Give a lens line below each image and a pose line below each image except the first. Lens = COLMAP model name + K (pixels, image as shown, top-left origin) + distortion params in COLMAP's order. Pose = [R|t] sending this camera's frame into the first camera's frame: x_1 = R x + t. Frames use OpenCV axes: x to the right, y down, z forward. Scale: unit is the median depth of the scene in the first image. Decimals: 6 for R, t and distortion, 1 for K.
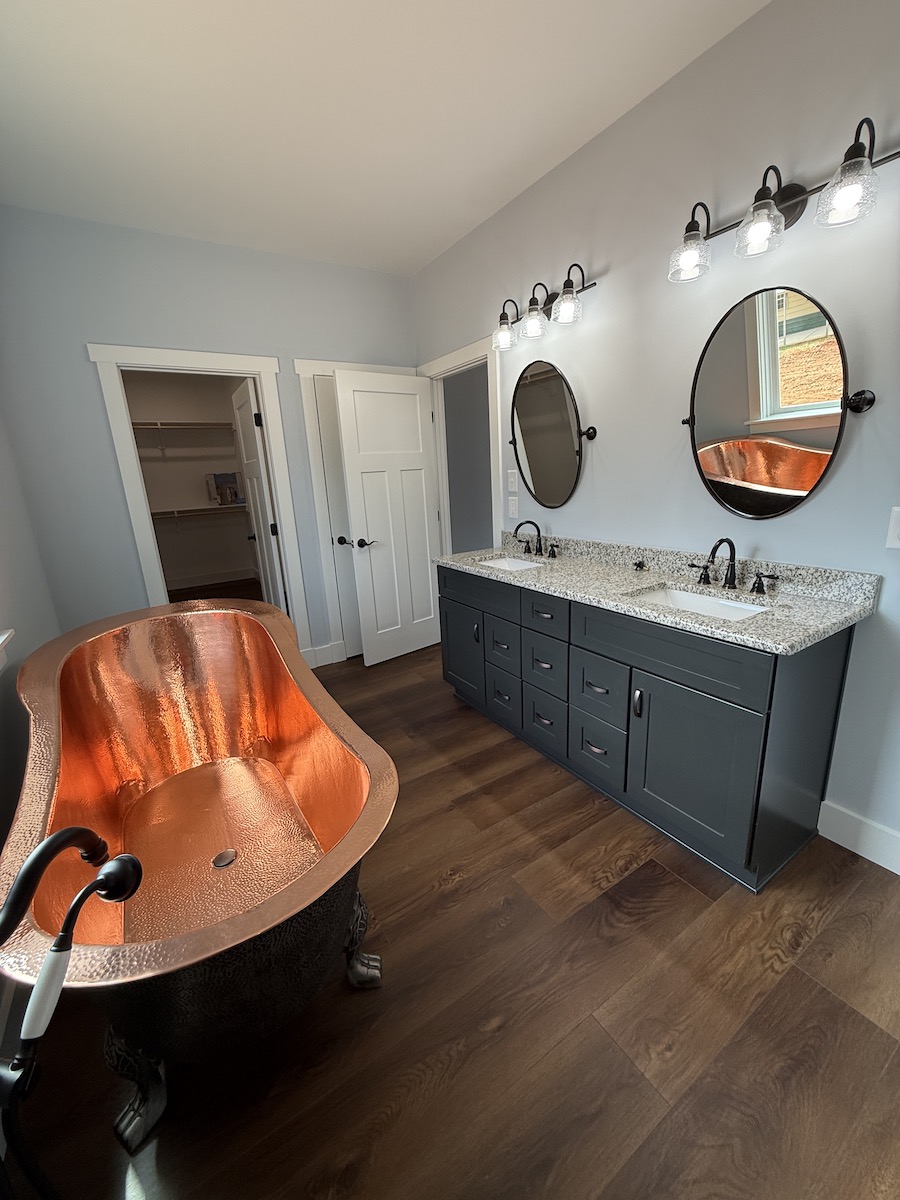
lens RADIAL K [[479.3, 0, 450.0], [0, 479.3, 600.0], [0, 0, 1]] dist [-0.000789, -0.000050]
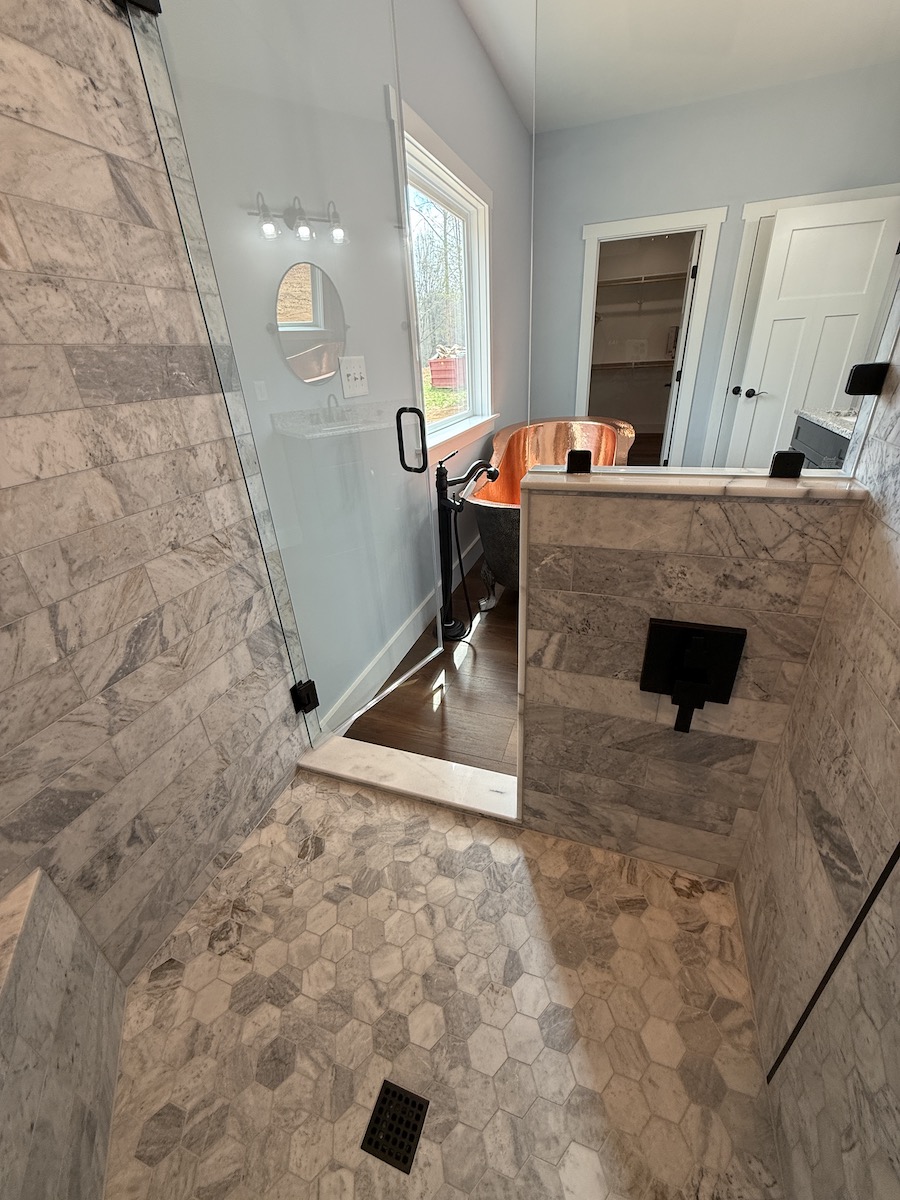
lens RADIAL K [[479.3, 0, 450.0], [0, 479.3, 600.0], [0, 0, 1]] dist [-0.000789, -0.000050]
pose [[0.621250, 0.372438, -0.689448, 0.426118], [-0.184880, 0.924658, 0.332906, 0.106473], [0.761491, -0.079353, 0.643300, -0.339783]]
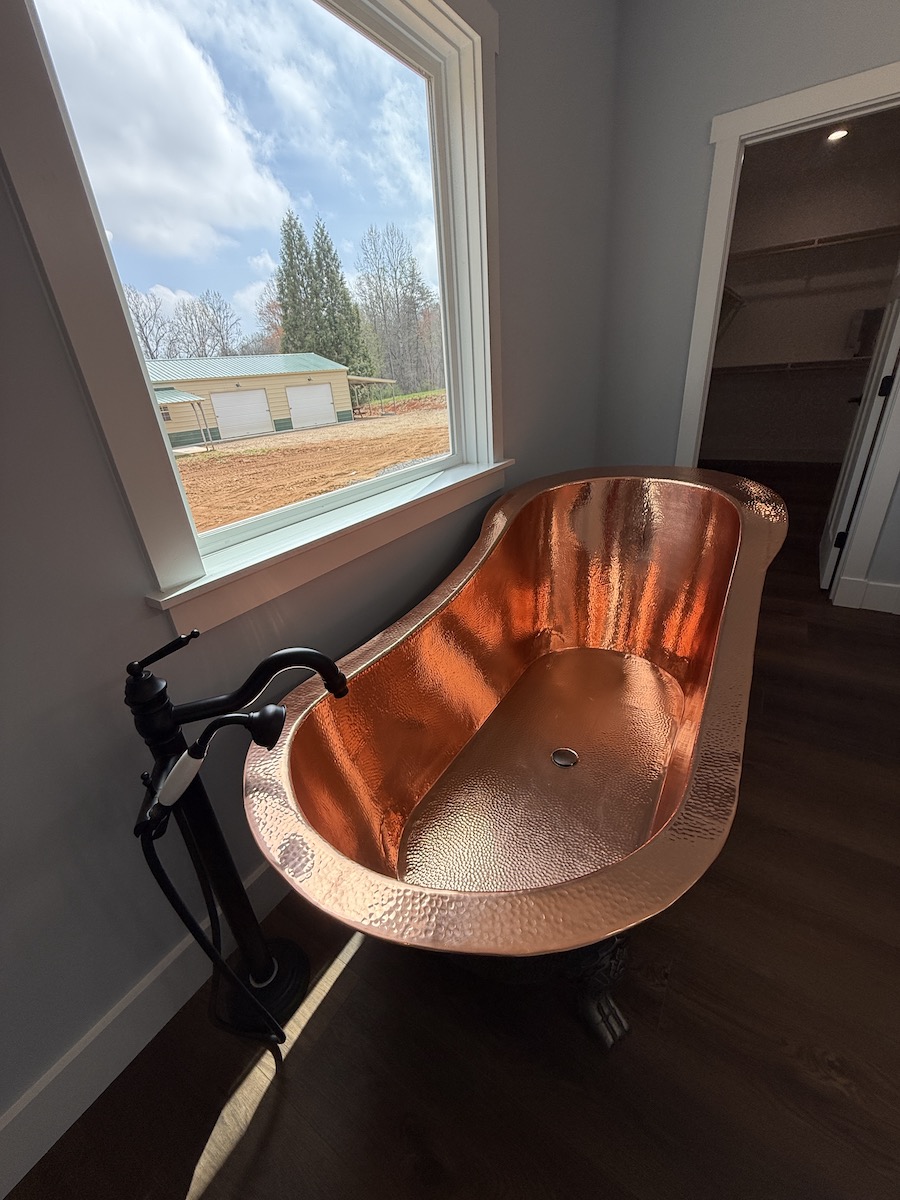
lens RADIAL K [[478.7, 0, 450.0], [0, 478.7, 600.0], [0, 0, 1]] dist [0.002422, 0.000273]
pose [[0.424682, 0.410481, -0.806939, 0.028407], [-0.190396, 0.911869, 0.363655, -0.011111], [0.885096, -0.000800, 0.465408, 0.255328]]
